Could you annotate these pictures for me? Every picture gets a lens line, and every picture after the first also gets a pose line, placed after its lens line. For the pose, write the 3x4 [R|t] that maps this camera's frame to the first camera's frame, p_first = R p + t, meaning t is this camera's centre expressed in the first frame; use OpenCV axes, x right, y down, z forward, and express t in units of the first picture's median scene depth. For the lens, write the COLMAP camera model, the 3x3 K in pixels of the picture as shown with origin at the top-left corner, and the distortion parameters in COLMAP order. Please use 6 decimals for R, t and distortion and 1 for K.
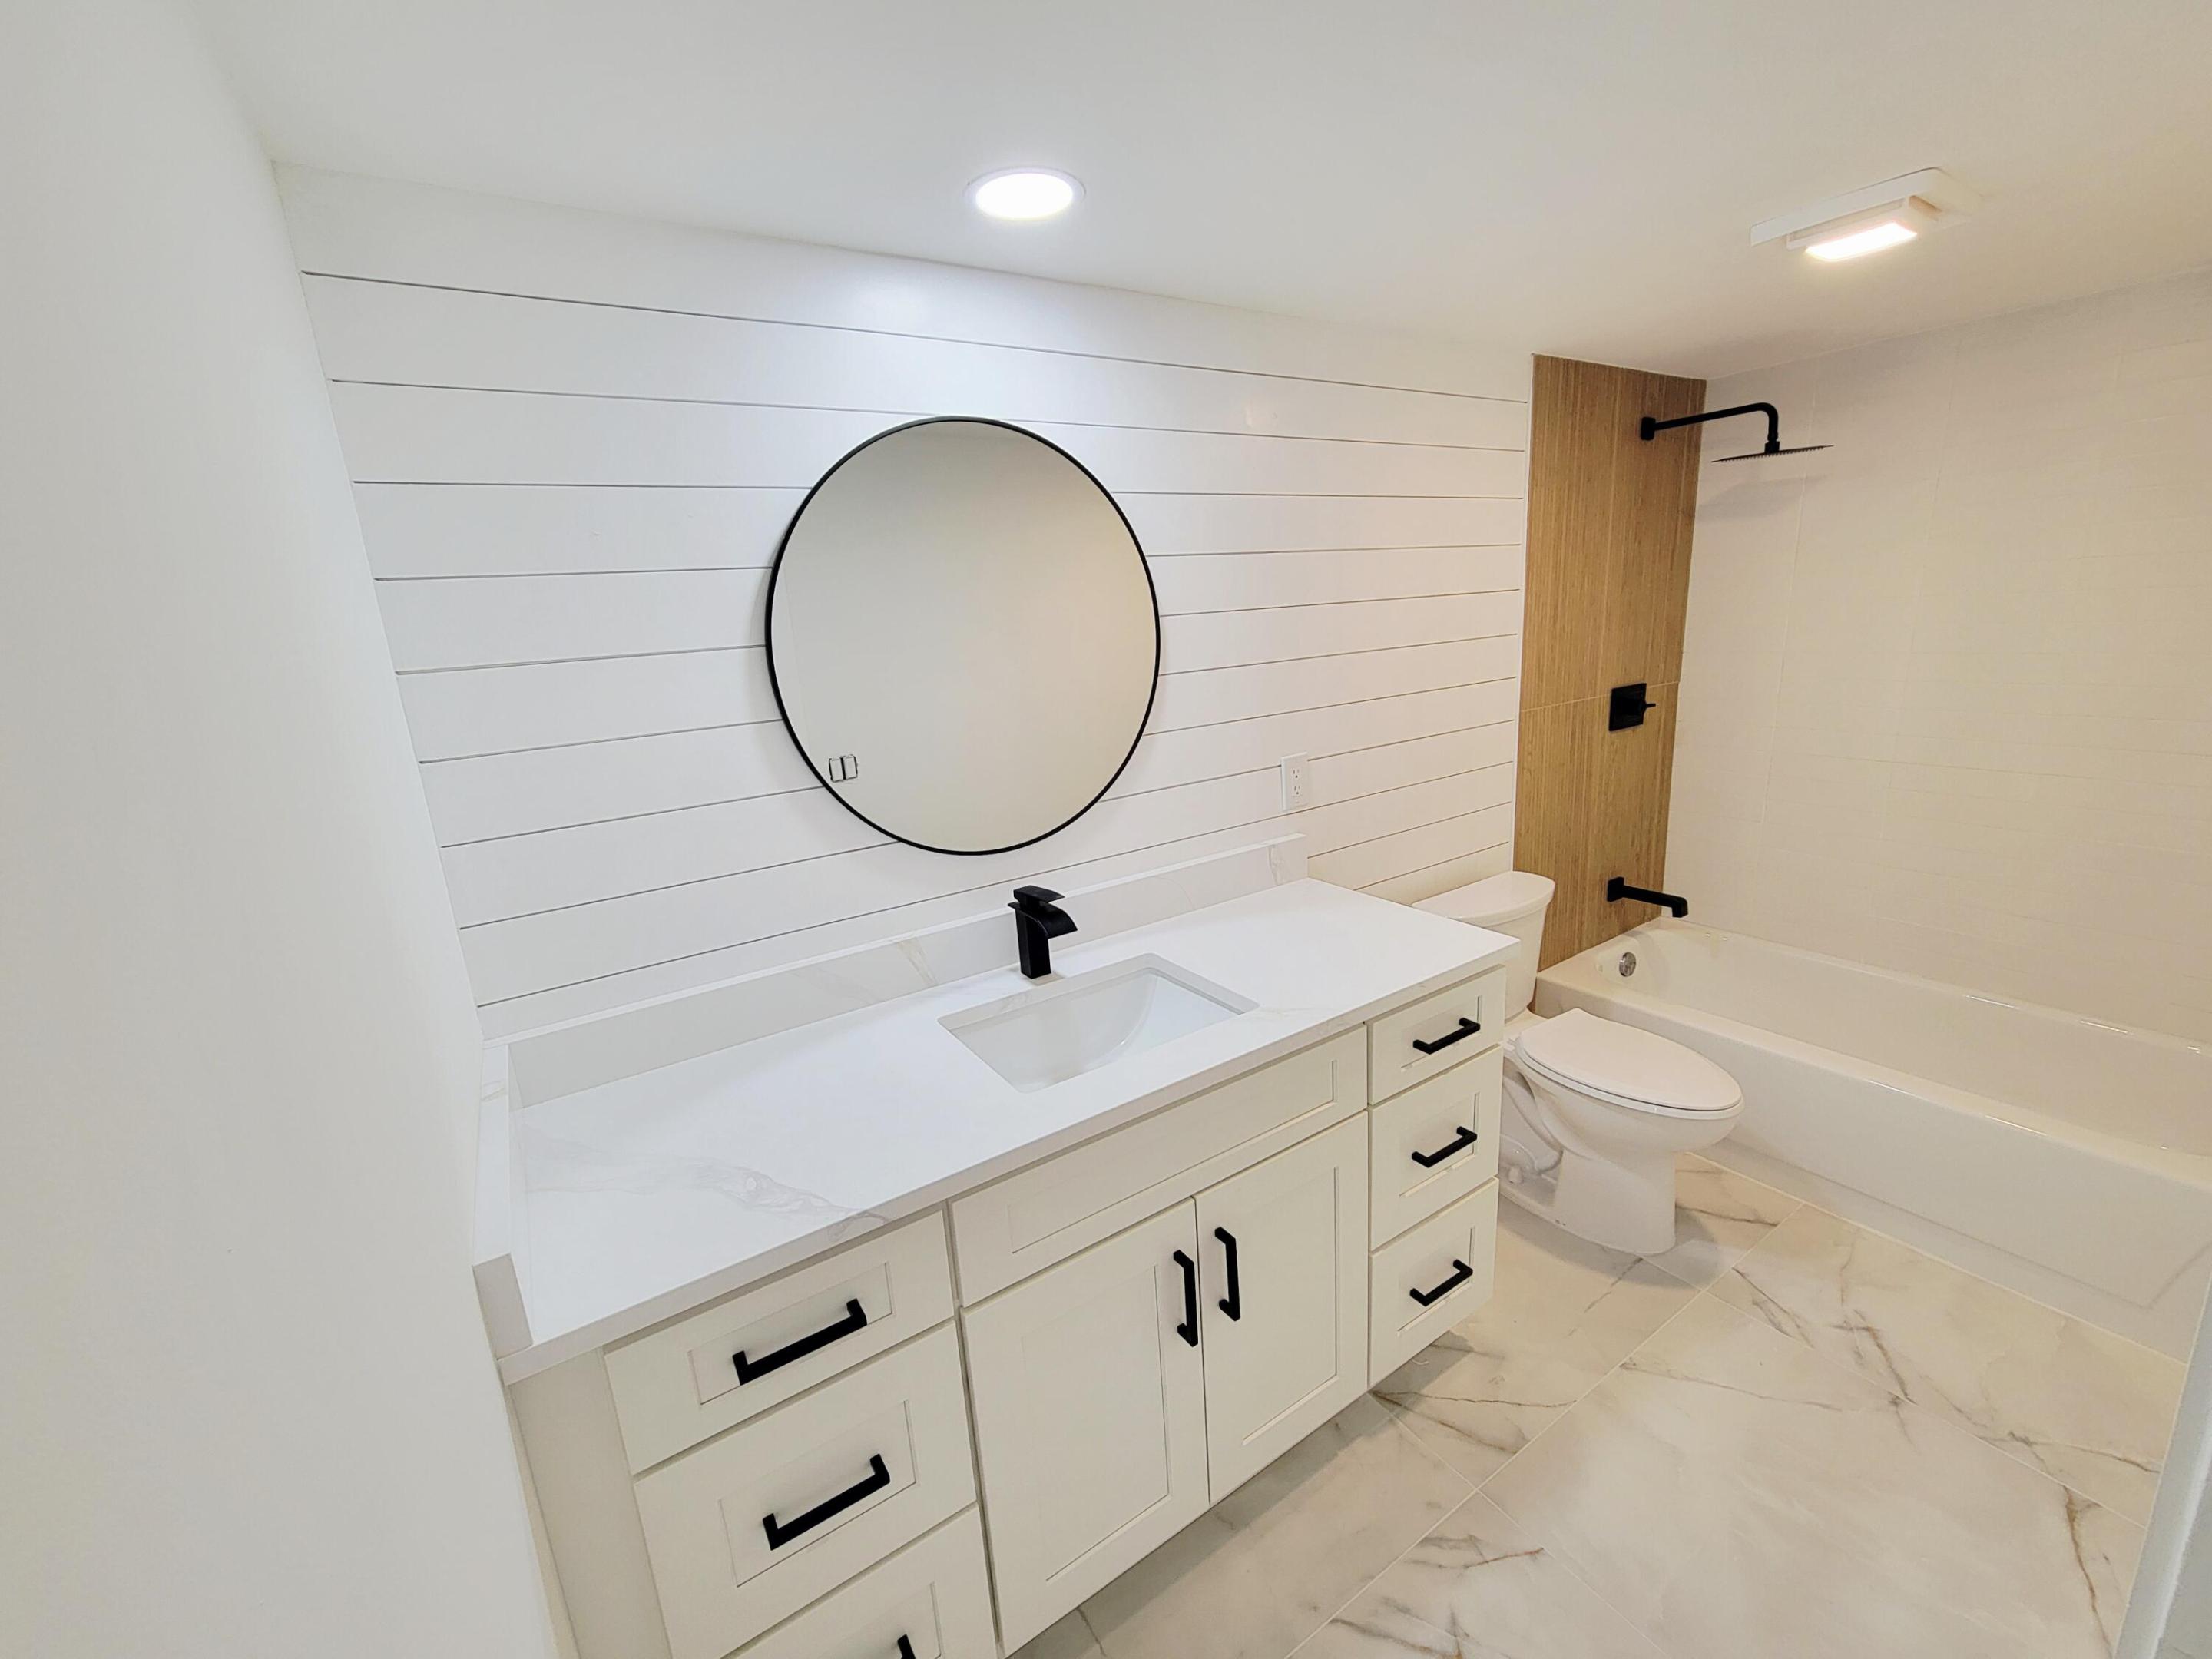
lens RADIAL K [[906.4, 0, 1104.8], [0, 906.4, 823.1], [0, 0, 1]] dist [-0.000272, -0.000350]
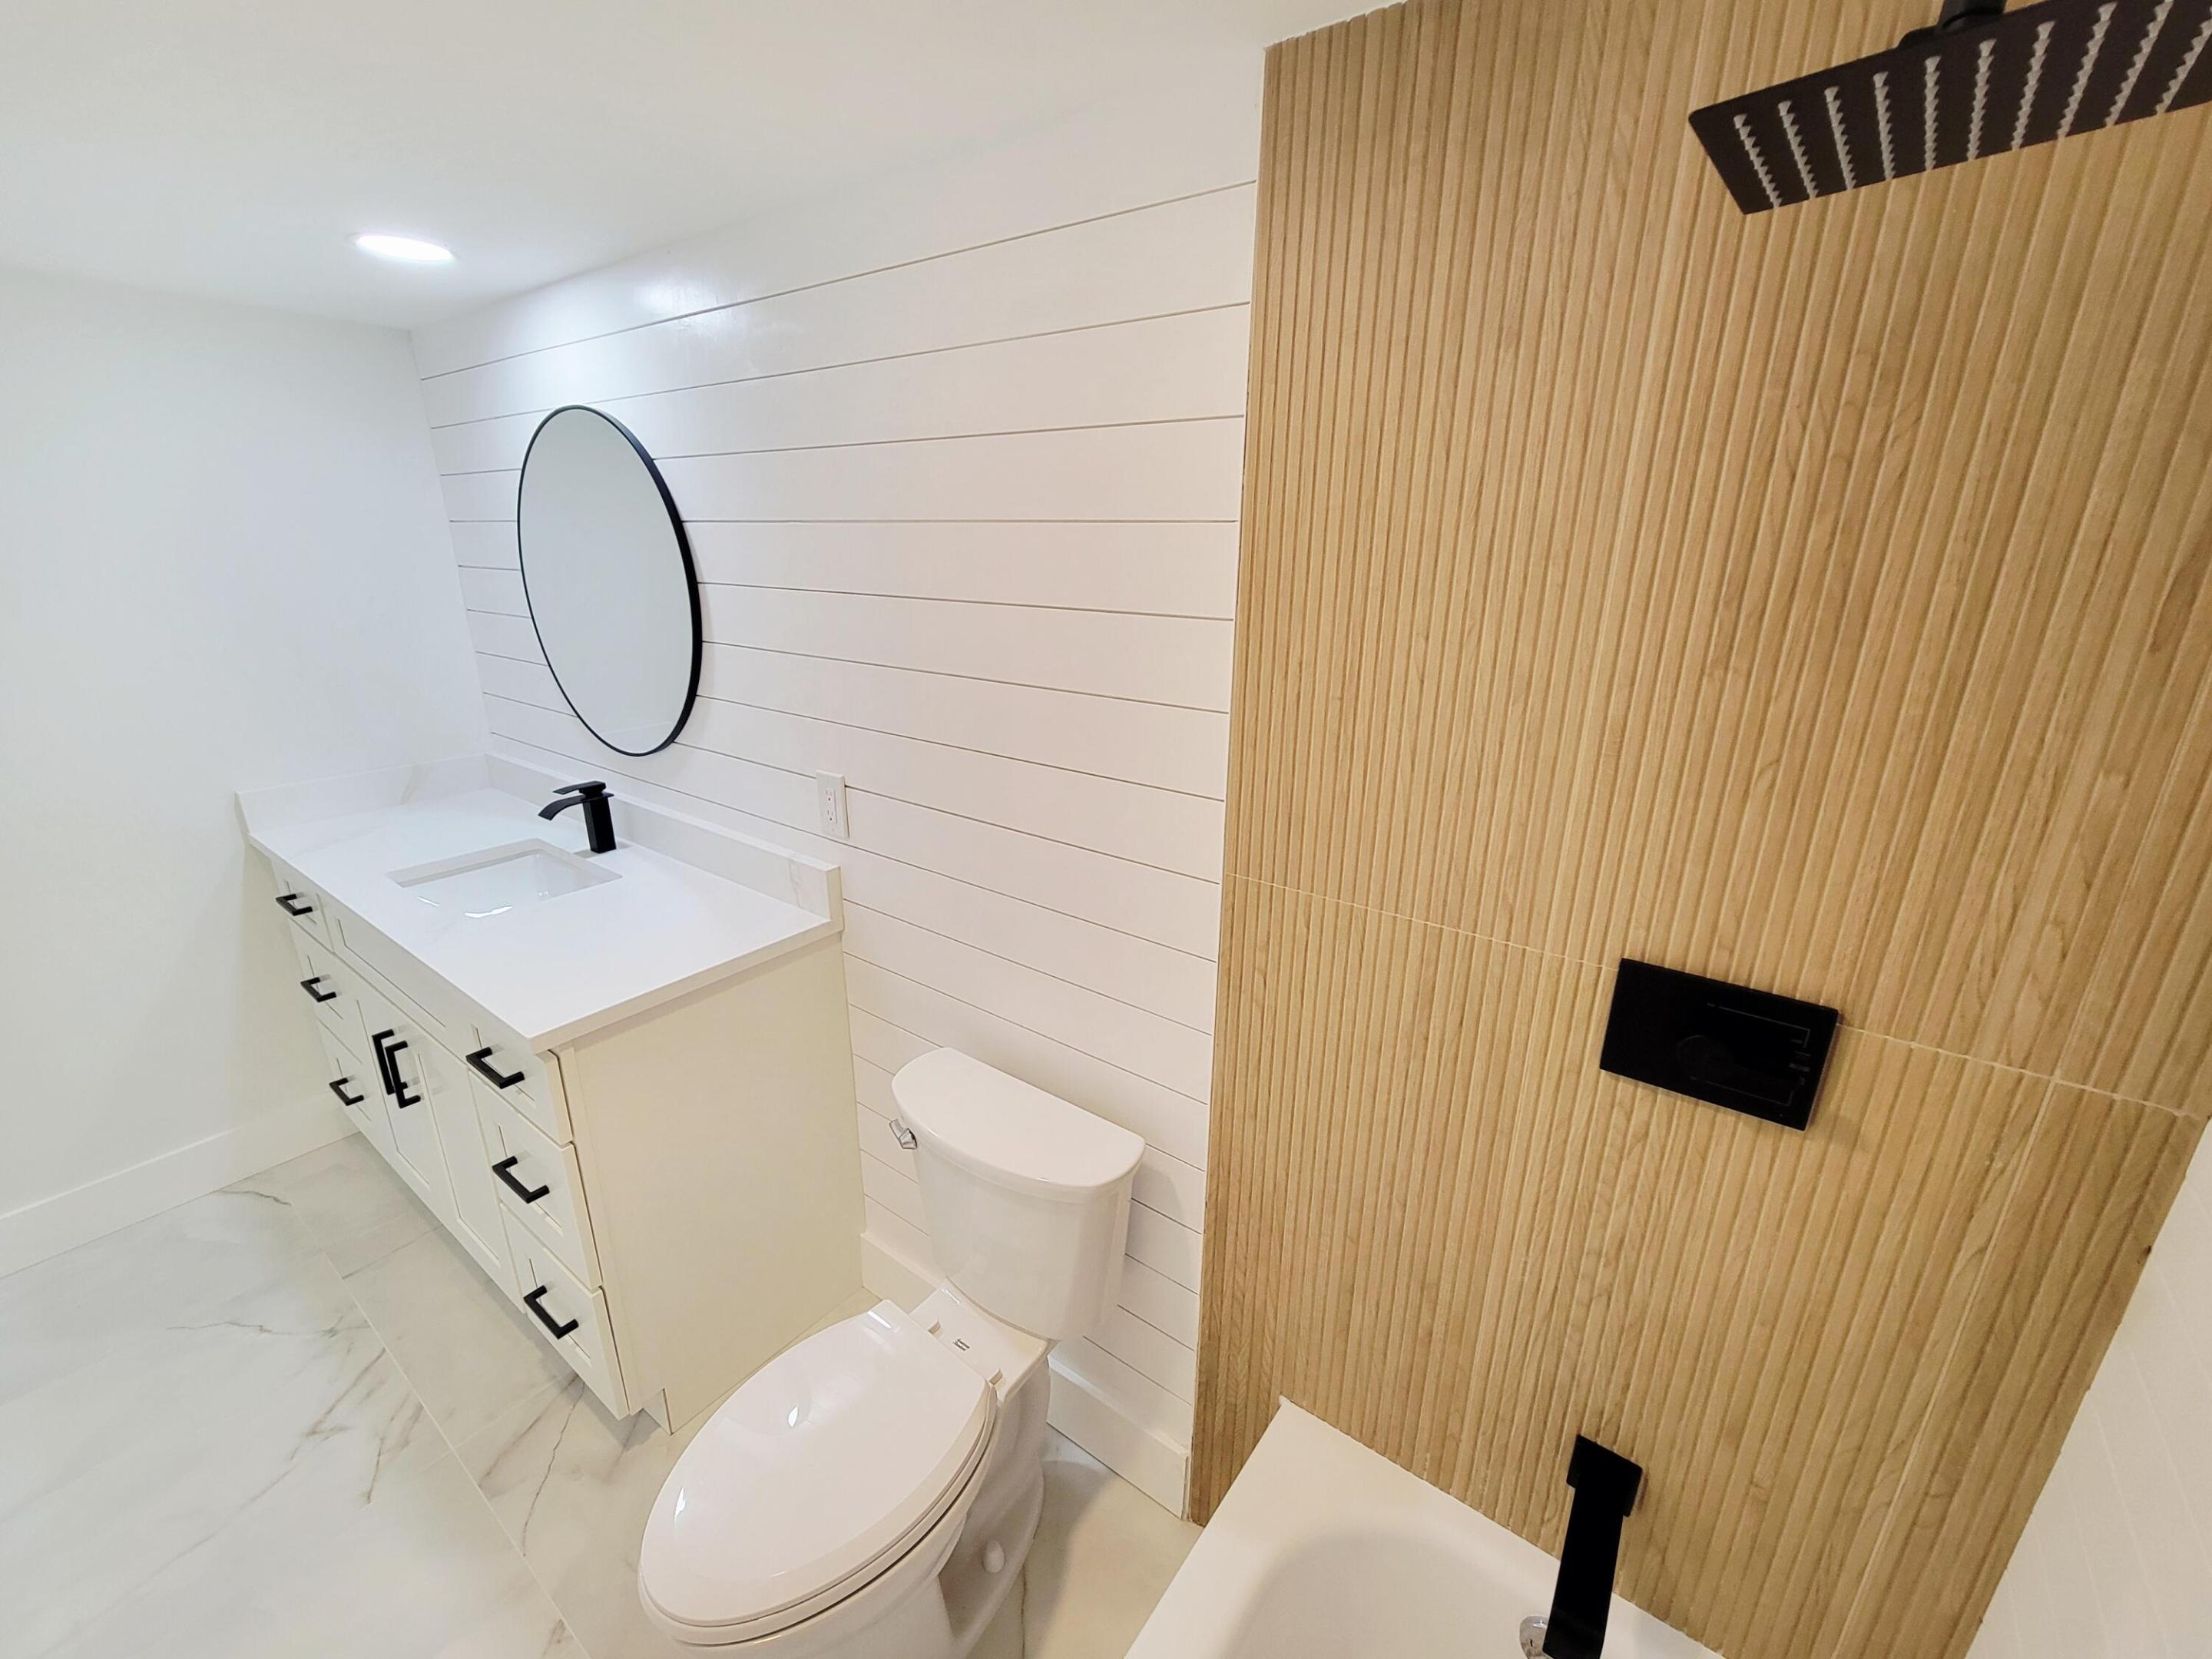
lens RADIAL K [[906.4, 0, 1104.8], [0, 906.4, 823.1], [0, 0, 1]] dist [-0.000272, -0.000350]
pose [[0.340654, 0.345976, -0.874217, 1.071243], [-0.246526, 0.930167, 0.272055, -0.331430], [0.907293, 0.122841, 0.402157, 0.941354]]
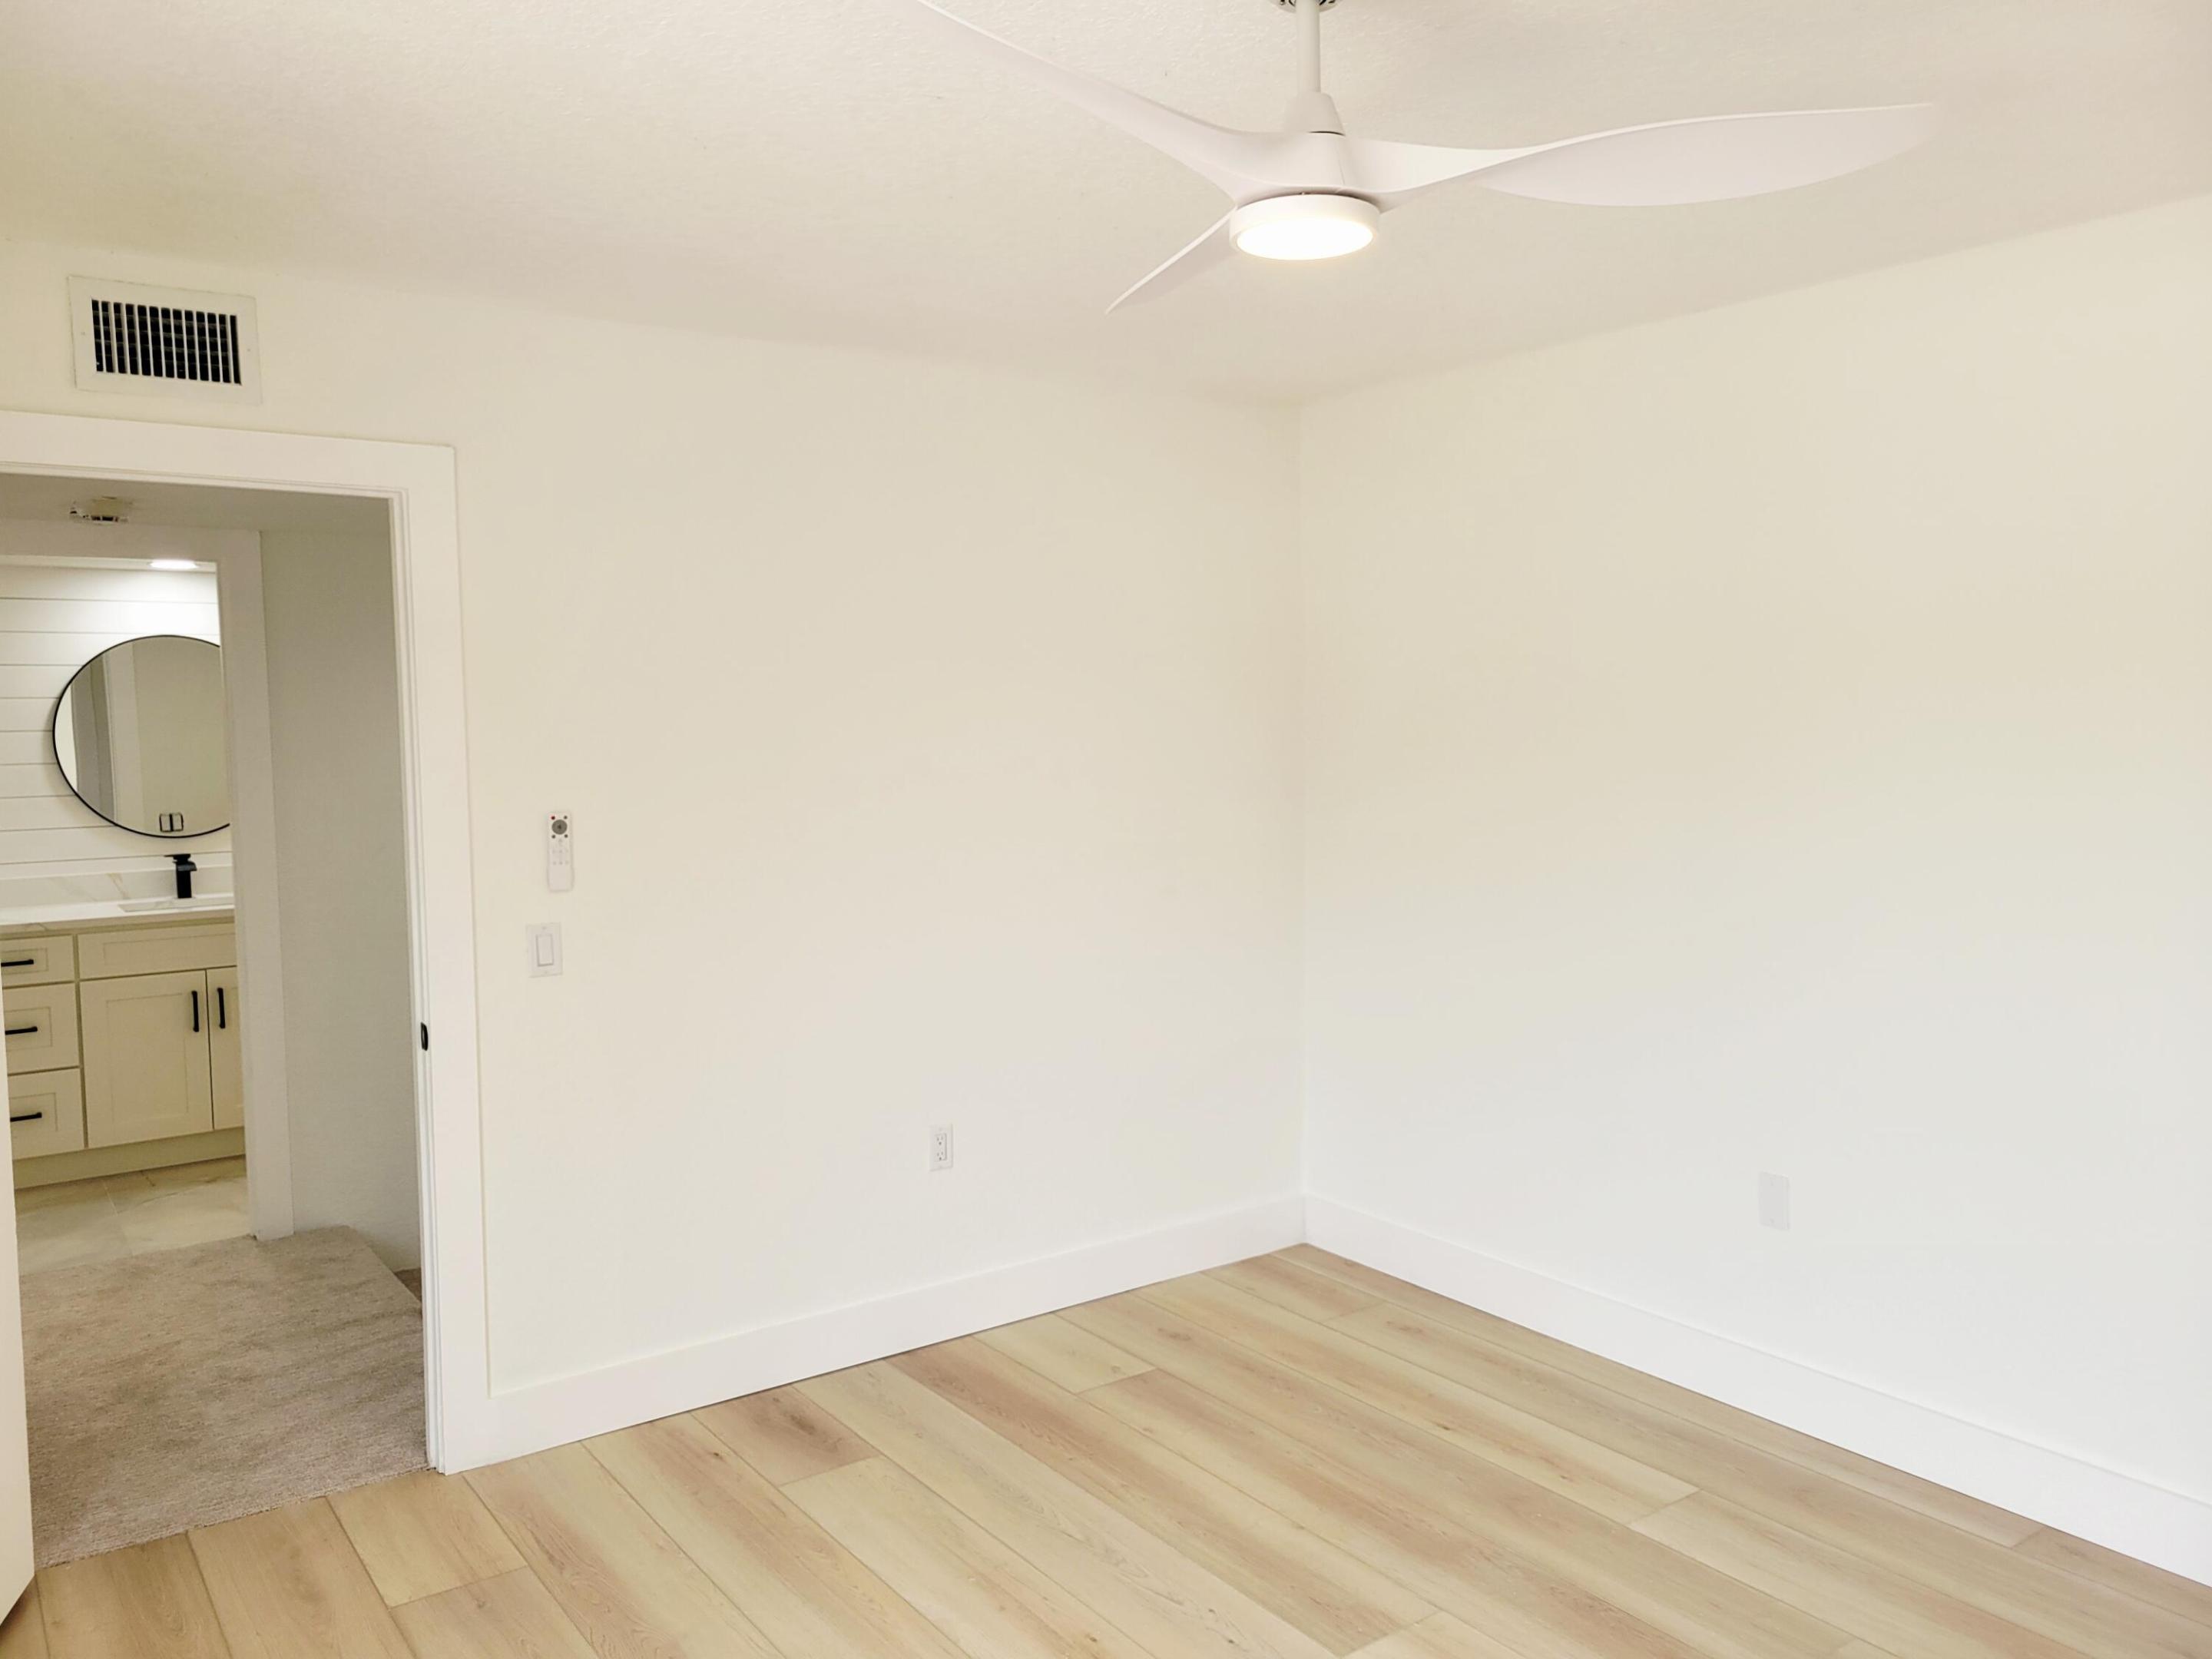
lens RADIAL K [[1665.5, 0, 1089.5], [0, 1665.5, 818.0], [0, 0, 1]] dist [0.034090, -0.005592]
pose [[0.997794, 0.050273, 0.043358, 1.490242], [-0.042589, 0.985733, -0.162839, 0.433587], [-0.050926, 0.160633, 0.985700, -2.386432]]
